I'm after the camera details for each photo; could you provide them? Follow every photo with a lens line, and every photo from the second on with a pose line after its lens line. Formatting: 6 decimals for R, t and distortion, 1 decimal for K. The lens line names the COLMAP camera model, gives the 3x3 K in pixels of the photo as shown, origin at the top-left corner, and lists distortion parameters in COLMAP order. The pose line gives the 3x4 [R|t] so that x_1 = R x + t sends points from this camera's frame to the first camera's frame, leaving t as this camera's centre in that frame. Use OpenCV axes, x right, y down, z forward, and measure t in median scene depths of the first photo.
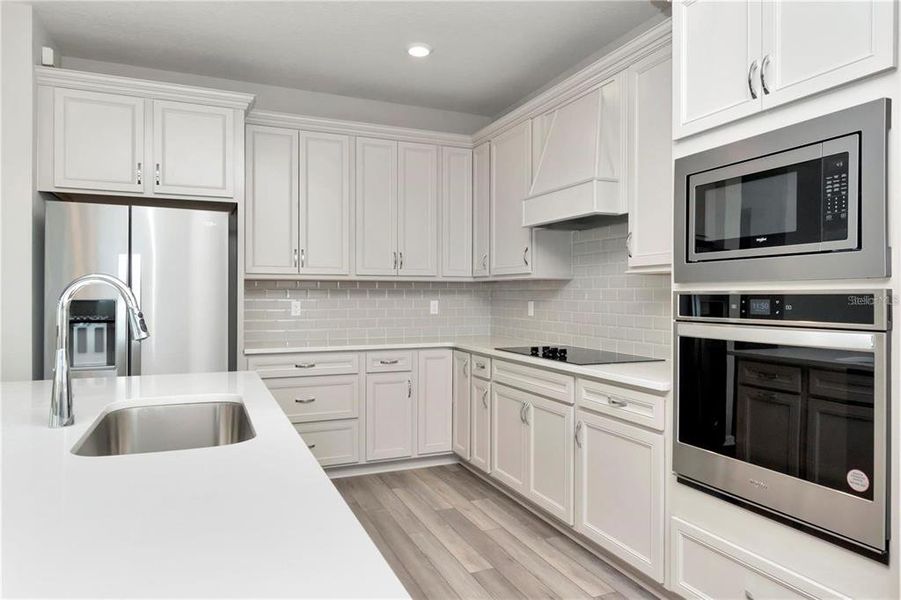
lens RADIAL K [[580.0, 0, 452.5], [0, 580.0, 295.0], [0, 0, 1]] dist [0.002142, -0.003077]
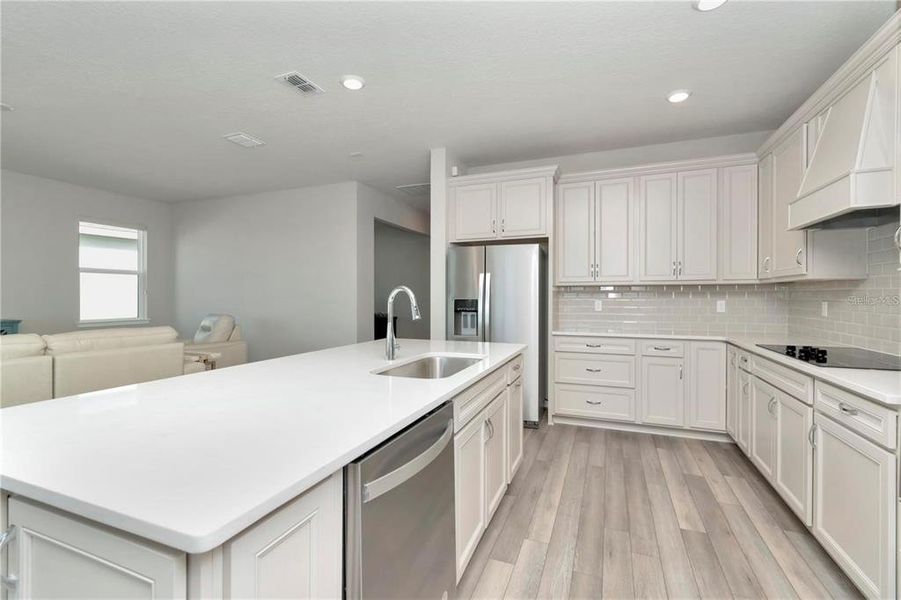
lens RADIAL K [[397.4, 0, 453.4], [0, 397.4, 297.8], [0, 0, 1]] dist [0.000627, -0.000539]
pose [[0.707178, -0.000245, -0.707035, 0.216353], [0.002809, 0.999993, 0.002462, 0.000547], [0.707030, -0.003727, 0.707174, 0.072079]]
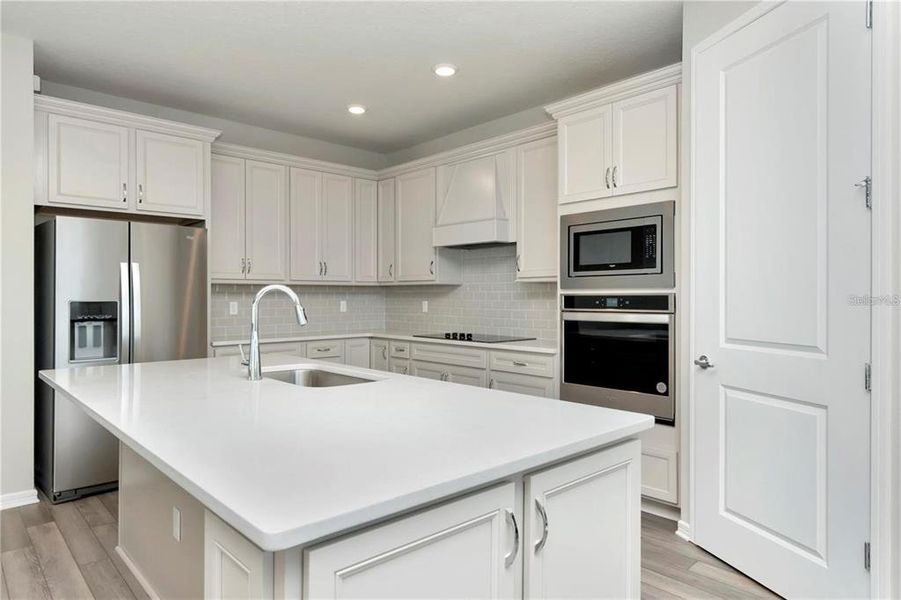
lens RADIAL K [[550.9, 0, 454.2], [0, 550.9, 297.0], [0, 0, 1]] dist [0.000249, 0.000690]
pose [[0.940065, -0.003811, 0.340975, -0.296569], [0.002846, 0.999990, 0.003330, -0.002217], [-0.340984, -0.002160, 0.940067, -0.261236]]
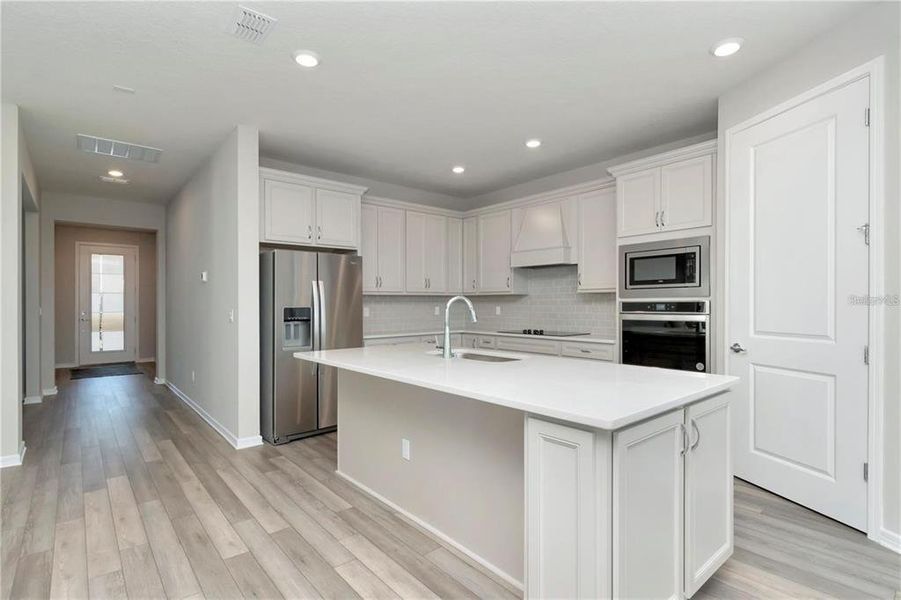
lens RADIAL K [[438.8, 0, 452.2], [0, 438.8, 305.9], [0, 0, 1]] dist [0.000109, -0.001103]
pose [[0.953448, -0.008910, 0.301425, -0.531393], [0.006837, 0.999945, 0.007932, -0.003517], [-0.301479, -0.005502, 0.953457, -0.332662]]
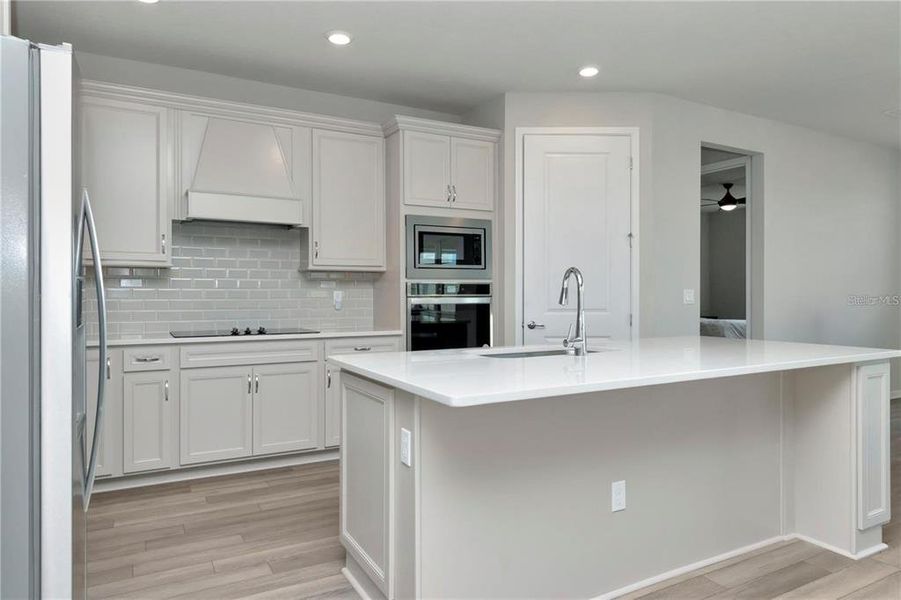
lens RADIAL K [[580.0, 0, 452.5], [0, 580.0, 295.0], [0, 0, 1]] dist [0.002142, -0.003077]
pose [[-0.100338, -0.005828, 0.994936, -1.028749], [-0.000090, 0.999983, 0.005849, 0.016754], [-0.994953, 0.000497, -0.100336, 0.683916]]
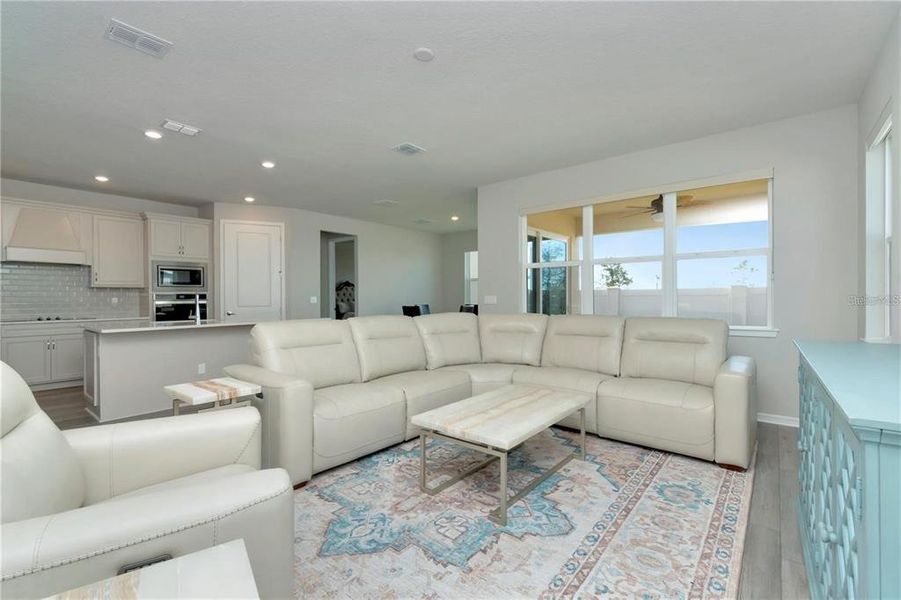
lens RADIAL K [[397.4, 0, 453.4], [0, 397.4, 297.8], [0, 0, 1]] dist [0.000627, -0.000539]
pose [[-0.473951, -0.005111, 0.880536, -1.966705], [0.000767, 0.999980, 0.006217, 0.005932], [-0.880551, 0.003622, -0.473938, 0.311876]]
